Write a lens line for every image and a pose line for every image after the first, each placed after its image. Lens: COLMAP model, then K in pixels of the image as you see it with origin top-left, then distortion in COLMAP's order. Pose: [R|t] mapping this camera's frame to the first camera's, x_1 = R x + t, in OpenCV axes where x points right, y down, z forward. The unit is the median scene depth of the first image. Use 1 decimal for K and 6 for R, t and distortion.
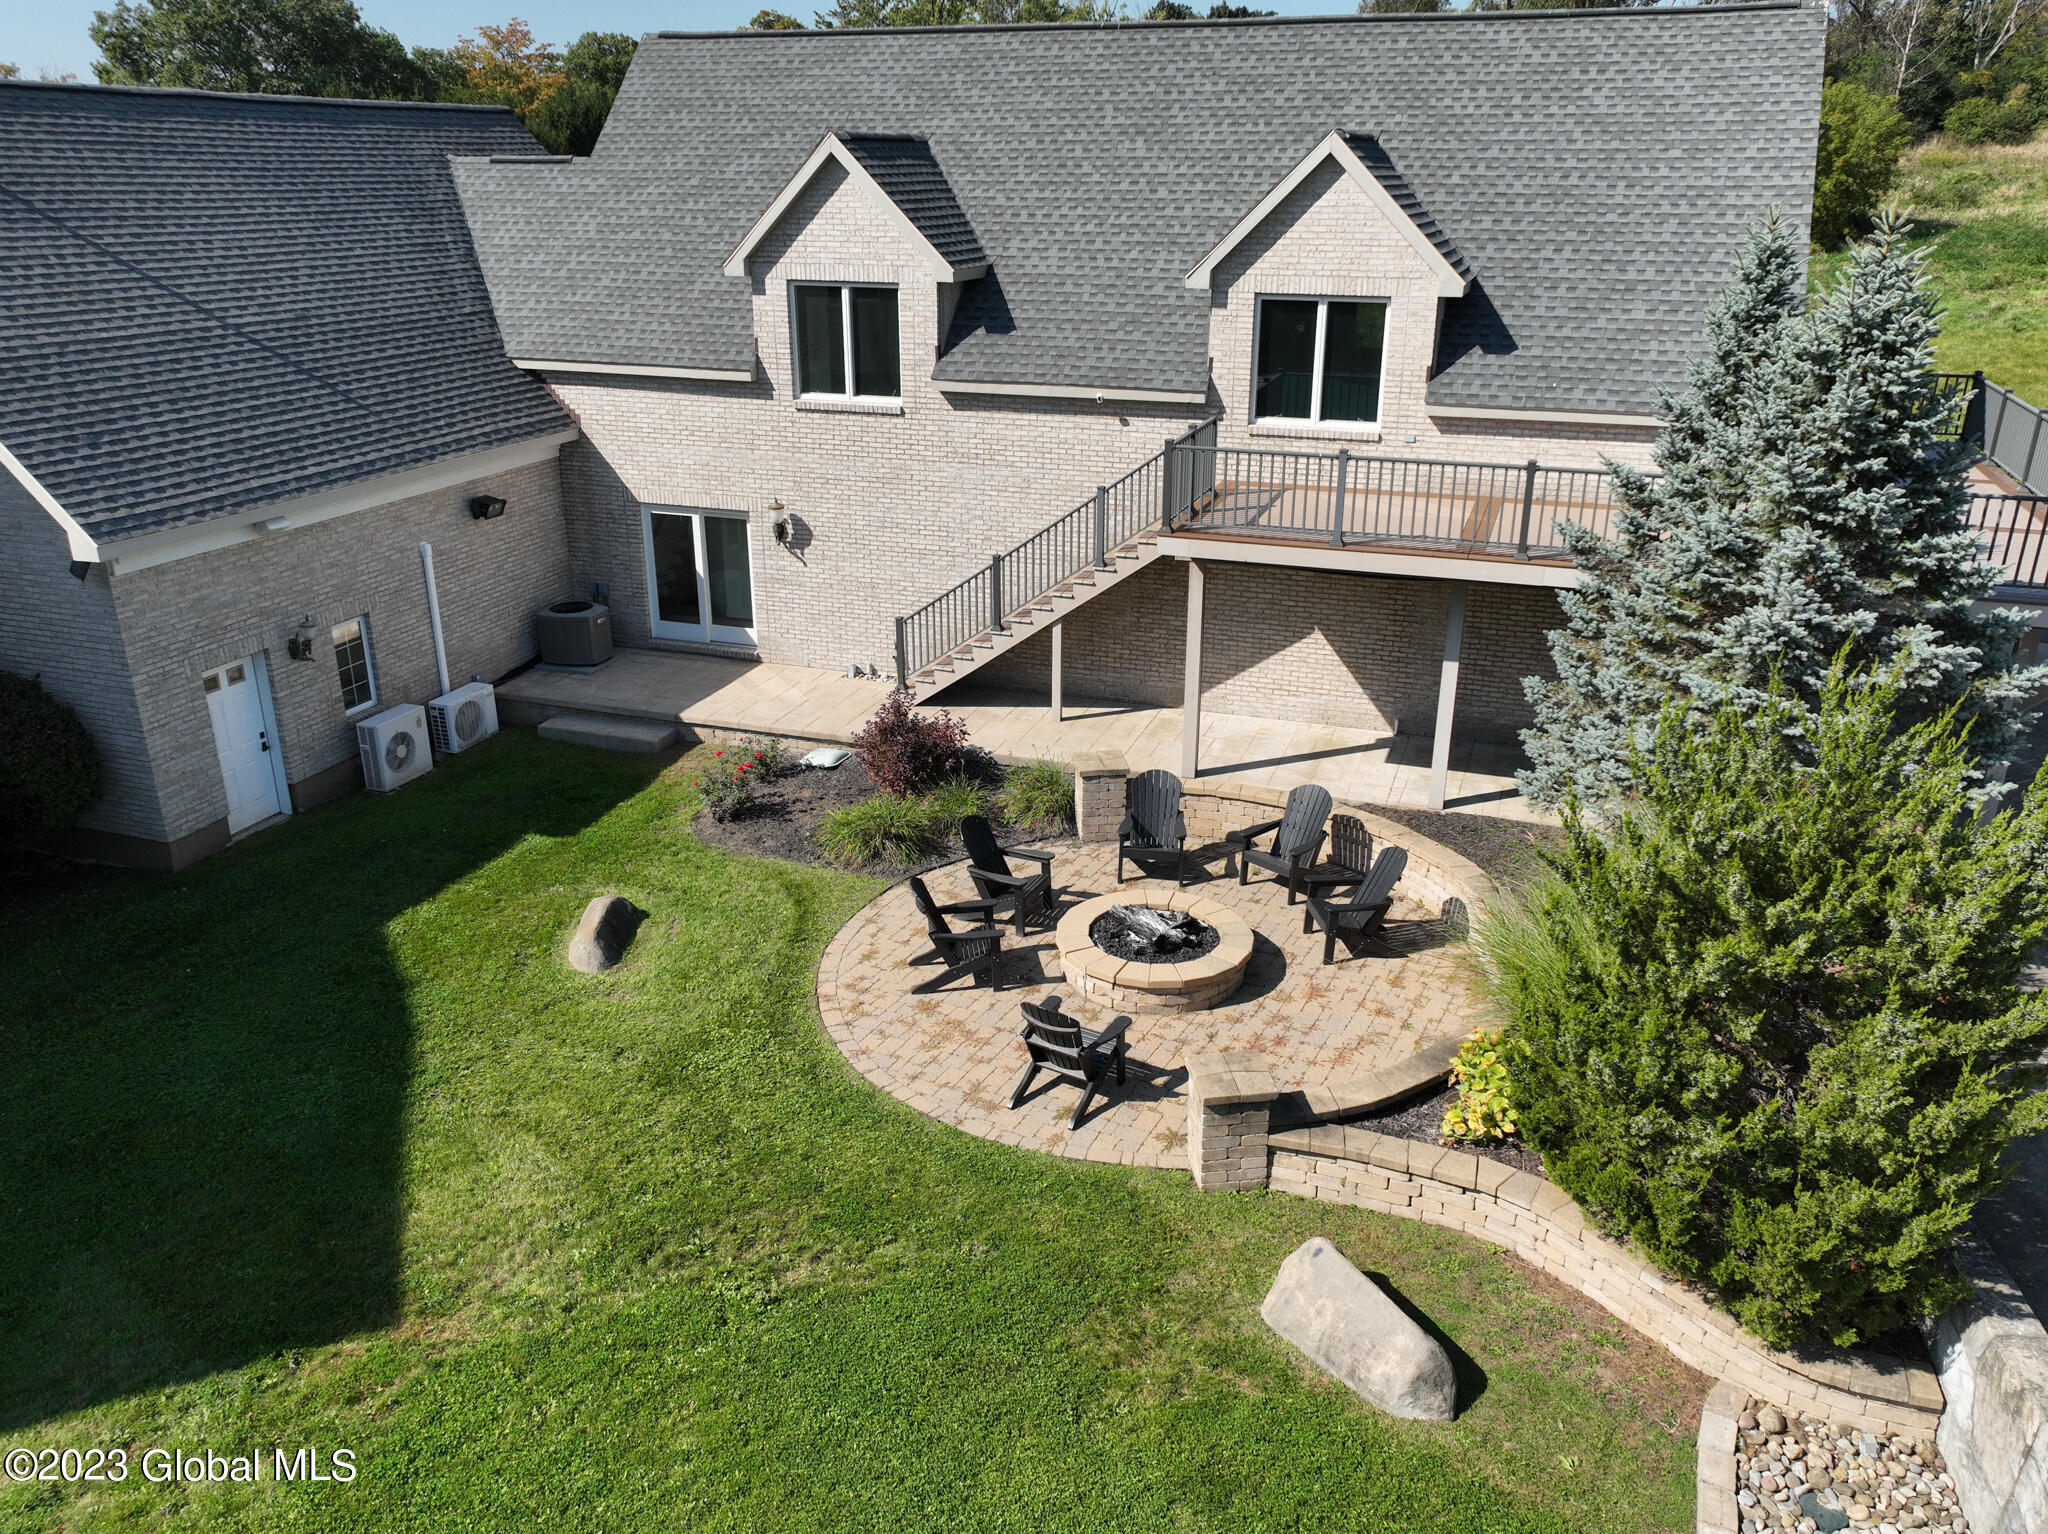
lens RADIAL K [[1581.6, 0, 1024.0], [0, 1581.6, 767.0], [0, 0, 1]] dist [-0.003557, 0.037294]
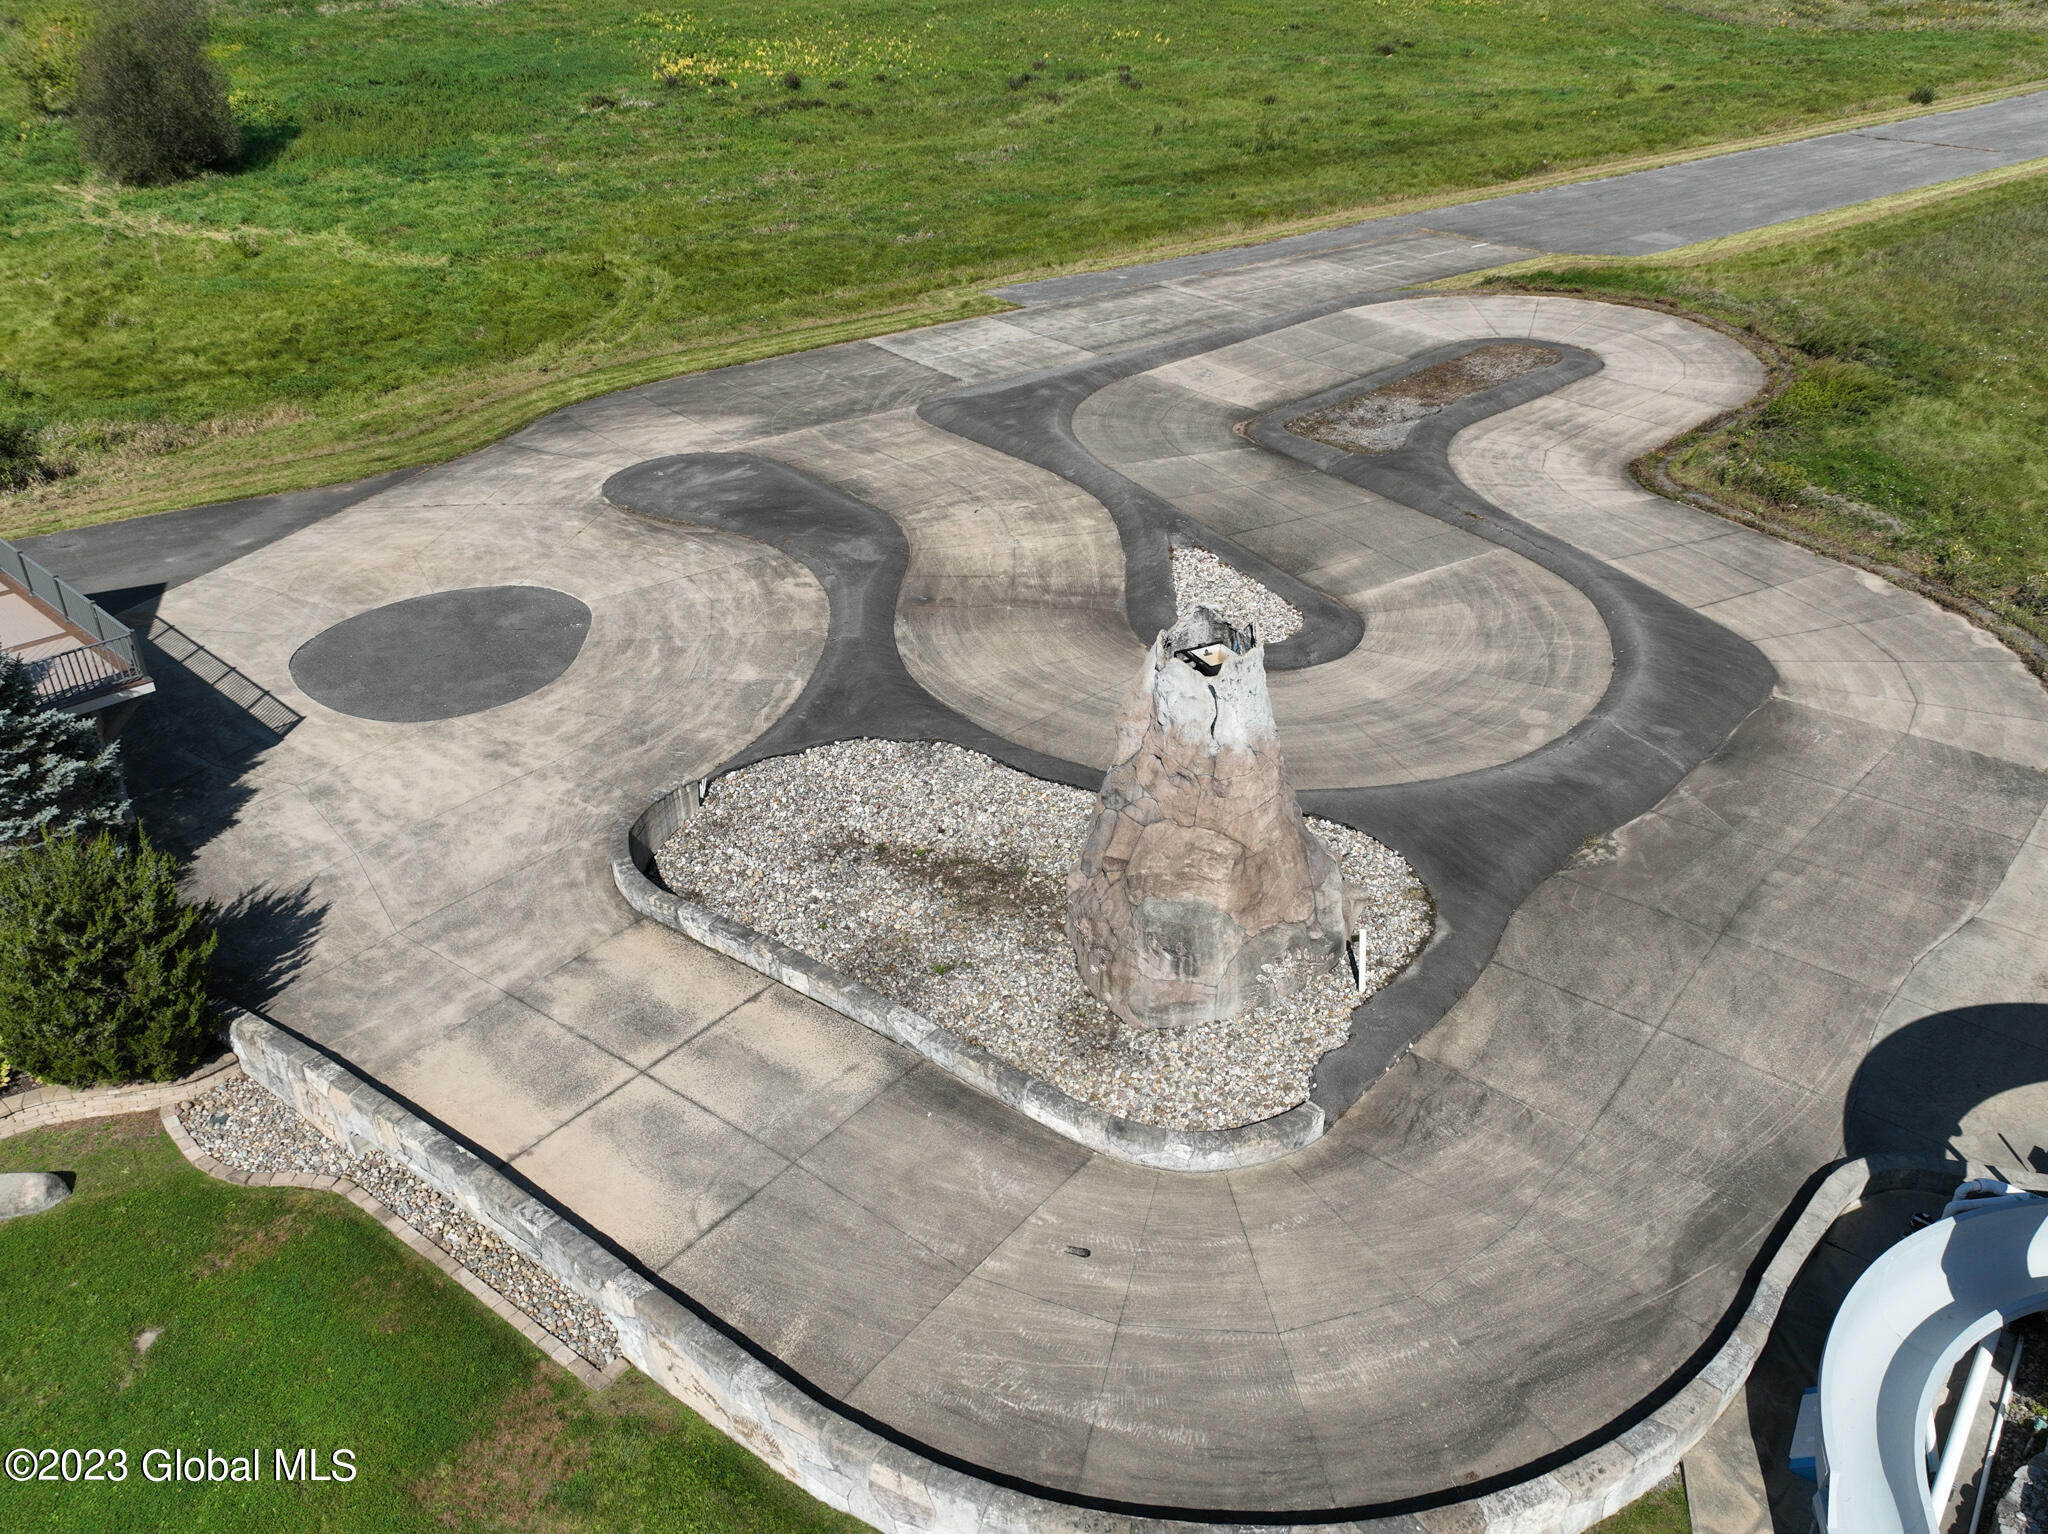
lens RADIAL K [[1581.6, 0, 1024.0], [0, 1581.6, 767.0], [0, 0, 1]] dist [-0.003557, 0.037294]
pose [[0.408920, -0.457043, 0.789871, -0.757908], [0.342081, 0.879203, 0.331636, -0.456546], [-0.846029, 0.134587, 0.515870, -1.553141]]
